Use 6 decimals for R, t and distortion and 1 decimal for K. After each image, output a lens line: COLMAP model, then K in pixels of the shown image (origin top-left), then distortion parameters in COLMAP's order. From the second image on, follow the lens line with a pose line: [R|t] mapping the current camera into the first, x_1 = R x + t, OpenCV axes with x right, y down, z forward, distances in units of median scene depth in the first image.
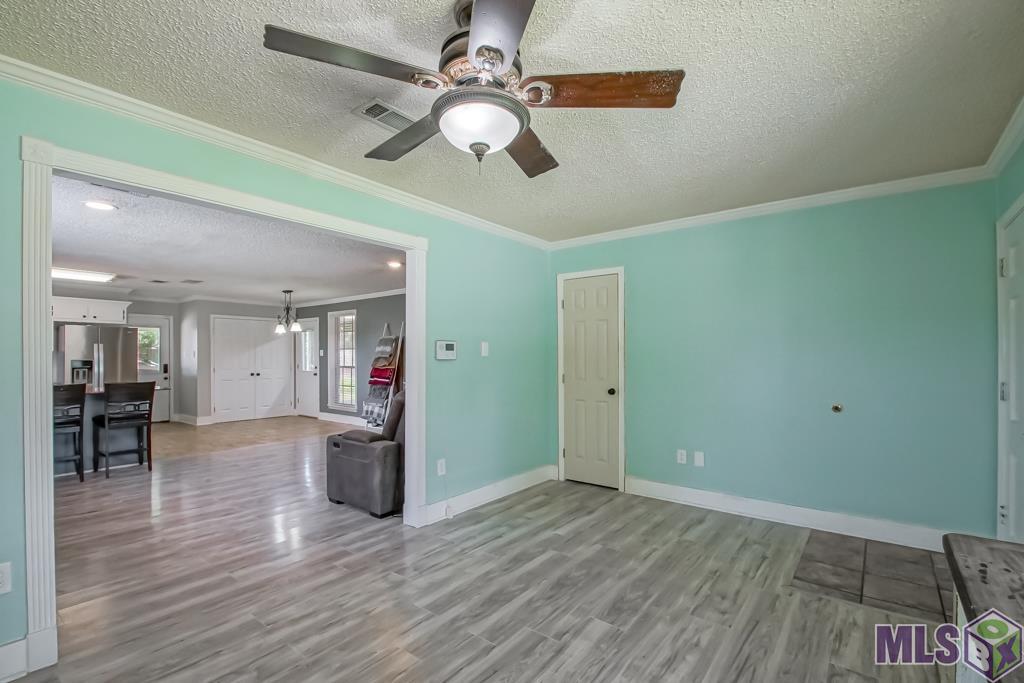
lens RADIAL K [[473.1, 0, 509.3], [0, 473.1, 355.9], [0, 0, 1]] dist [0.007960, -0.012576]
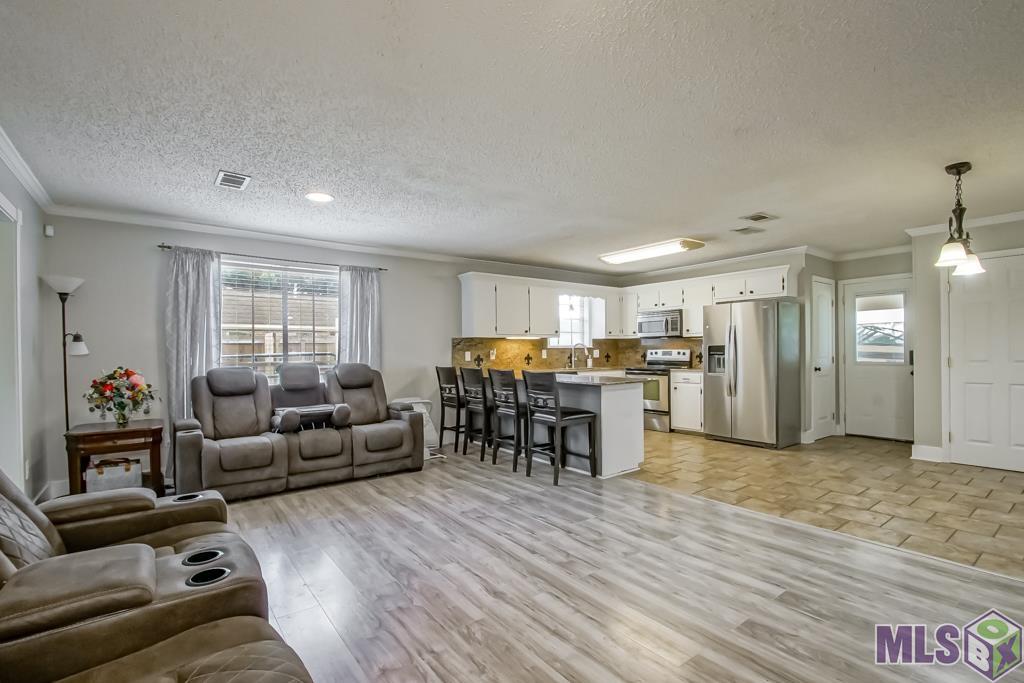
lens RADIAL K [[473.1, 0, 514.1], [0, 473.1, 349.4], [0, 0, 1]] dist [0.007960, -0.012576]
pose [[-0.245436, 0.000451, -0.969413, 0.002873], [0.012253, 0.999921, -0.002637, 0.012906], [0.969335, -0.012525, -0.245422, 0.755300]]
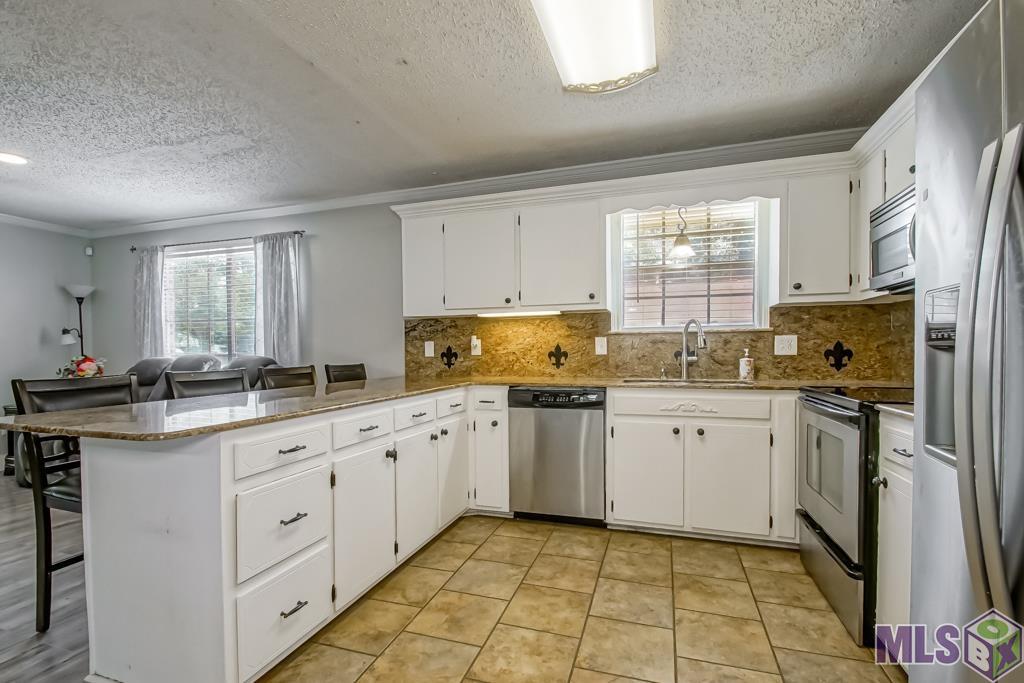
lens RADIAL K [[473.1, 0, 481.1], [0, 473.1, 352.9], [0, 0, 1]] dist [0.007960, -0.012576]
pose [[-0.942488, 0.009039, -0.334119, -0.623016], [0.008671, 0.999959, 0.002592, 0.024047], [0.334128, -0.000454, -0.942527, 0.951630]]
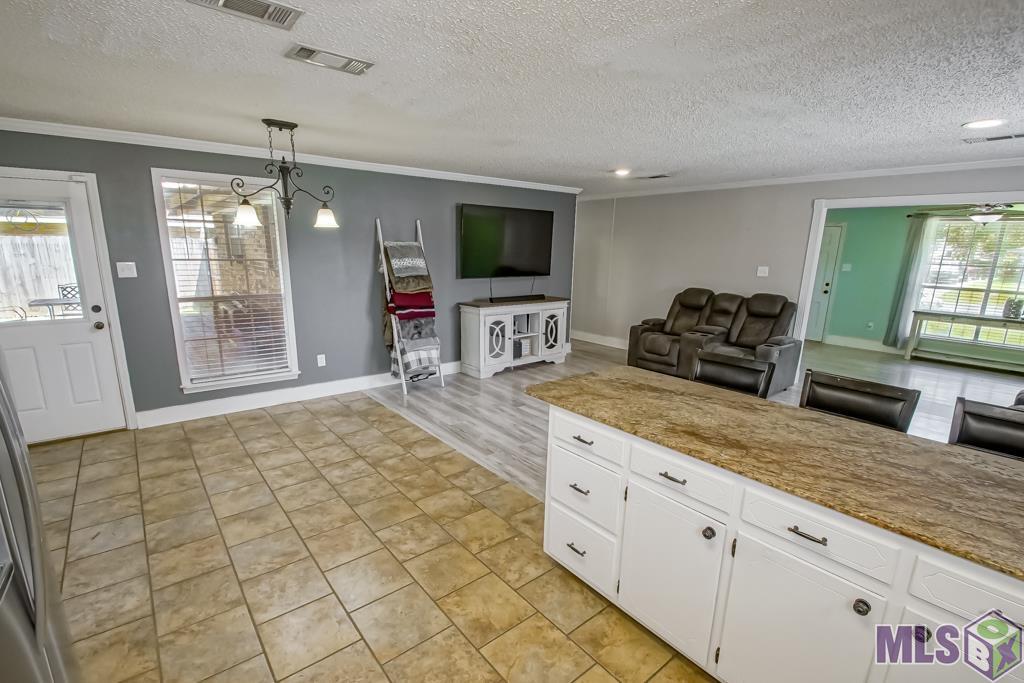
lens RADIAL K [[473.1, 0, 506.3], [0, 473.1, 343.2], [0, 0, 1]] dist [0.007960, -0.012576]
pose [[0.230681, -0.188767, 0.954543, -0.876487], [-0.015610, 0.980157, 0.197605, -0.036011], [-0.972904, -0.060485, 0.223157, 0.728965]]
